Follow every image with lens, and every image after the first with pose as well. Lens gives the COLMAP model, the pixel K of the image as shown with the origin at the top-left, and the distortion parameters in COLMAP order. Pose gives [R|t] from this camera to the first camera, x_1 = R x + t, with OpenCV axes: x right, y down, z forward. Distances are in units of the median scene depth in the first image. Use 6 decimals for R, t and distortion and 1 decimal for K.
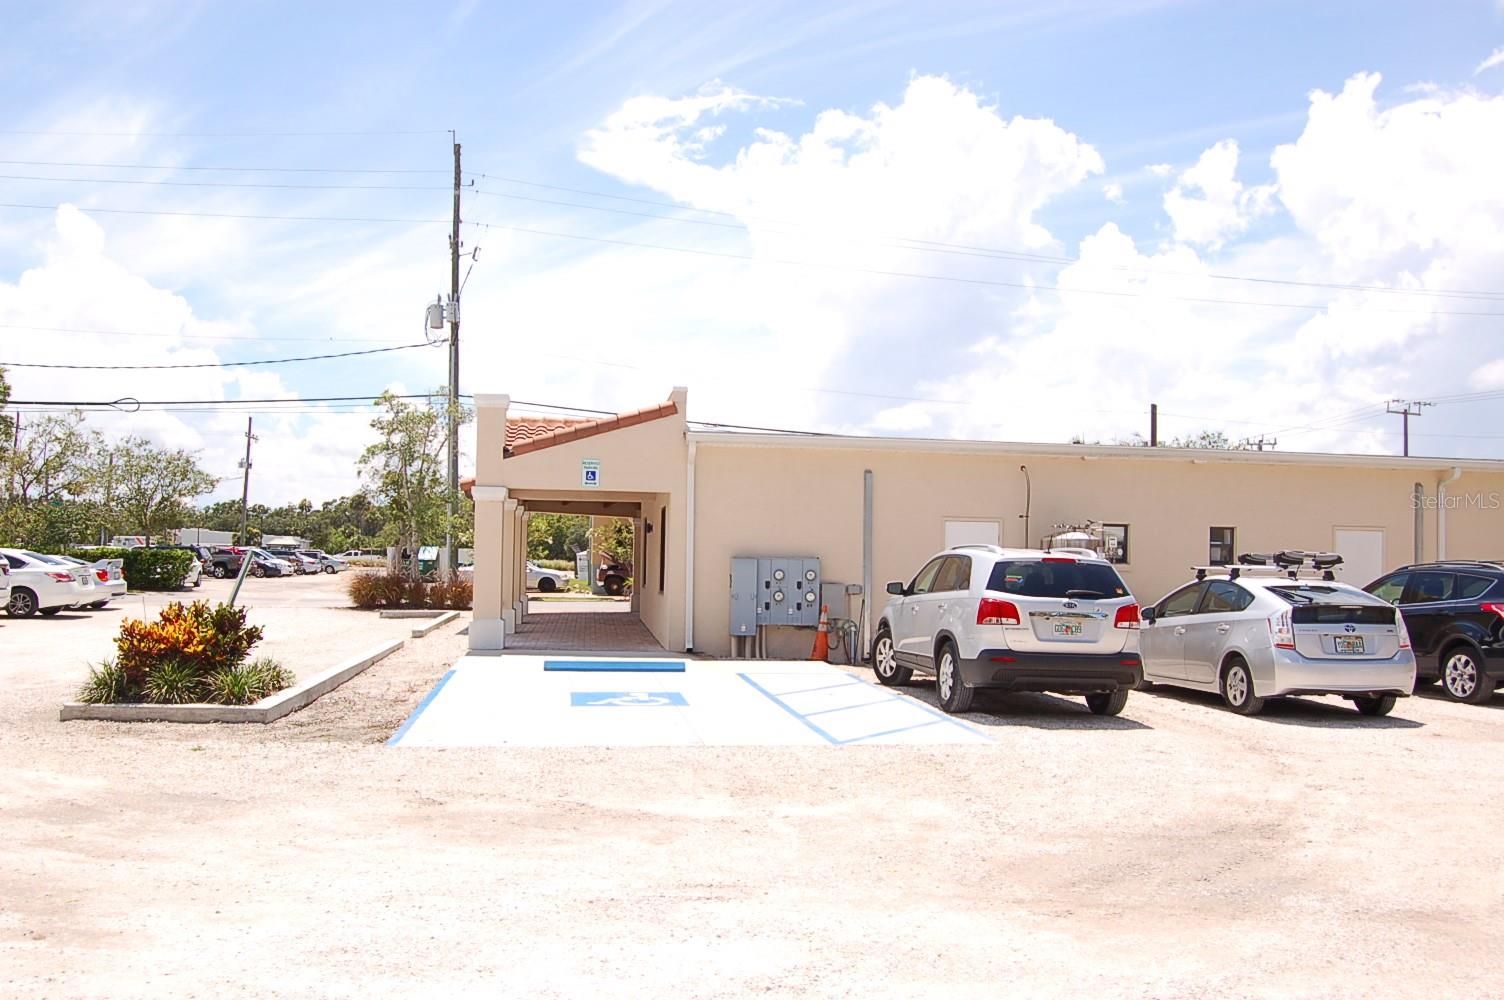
lens RADIAL K [[1269.4, 0, 750.3], [0, 1269.4, 500.4], [0, 0, 1]] dist [-0.042971, 0.018673]
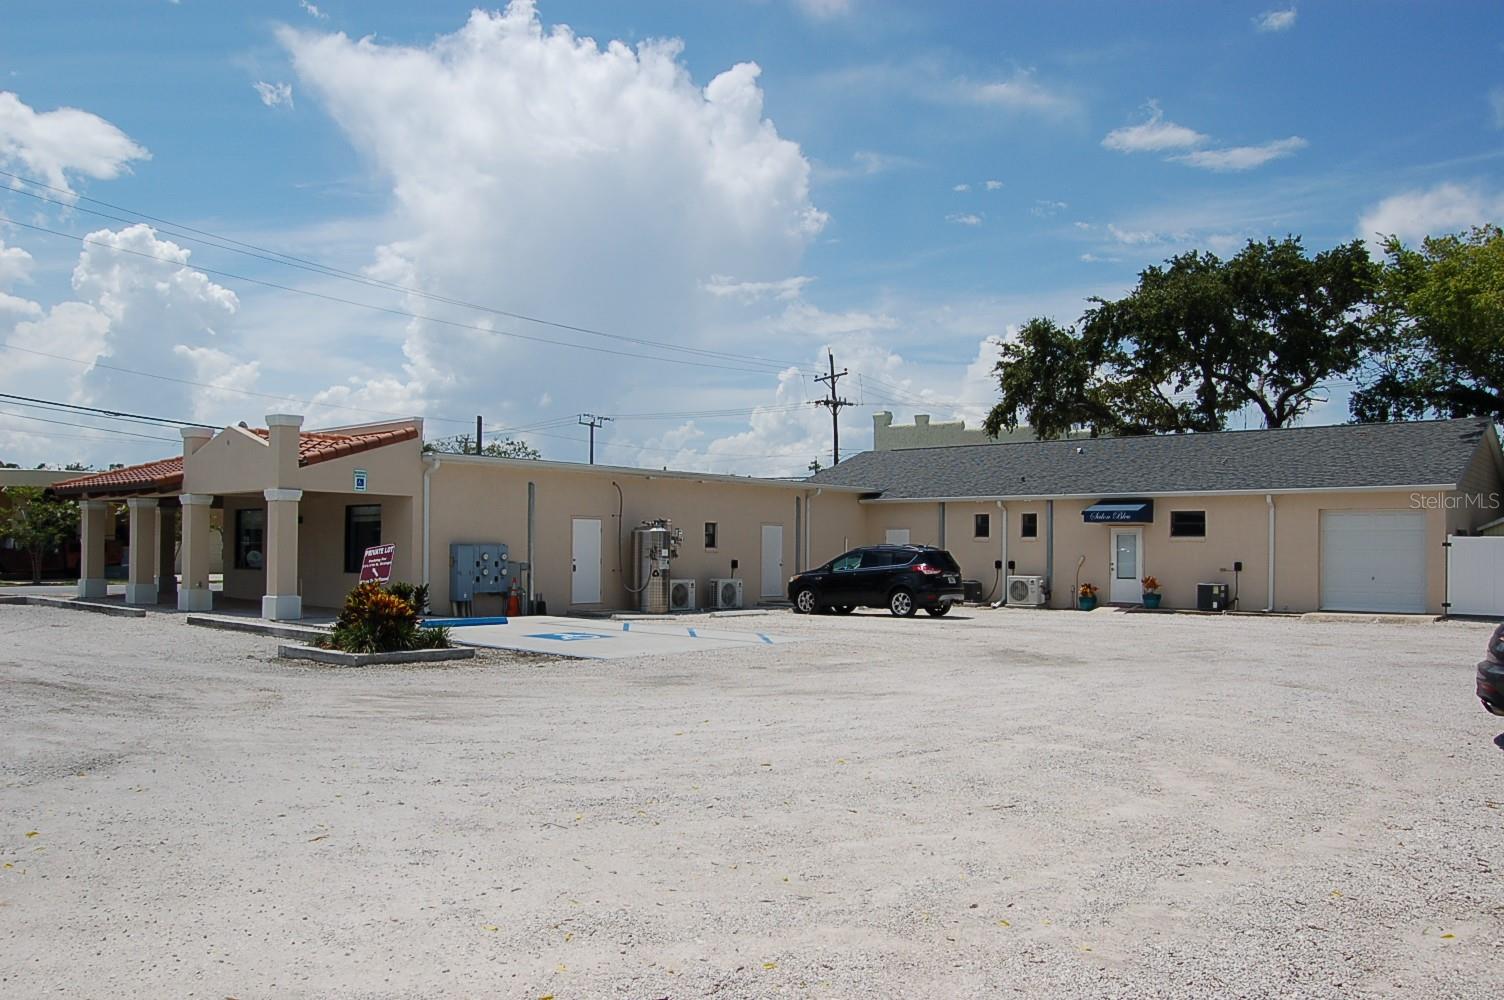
lens RADIAL K [[1183.7, 0, 788.9], [0, 1183.7, 535.0], [0, 0, 1]] dist [-0.056917, 0.020495]
pose [[0.747622, -0.002896, 0.664118, -0.588974], [-0.026752, 0.999048, 0.034472, -0.018735], [-0.663585, -0.043539, 0.746833, -0.186208]]
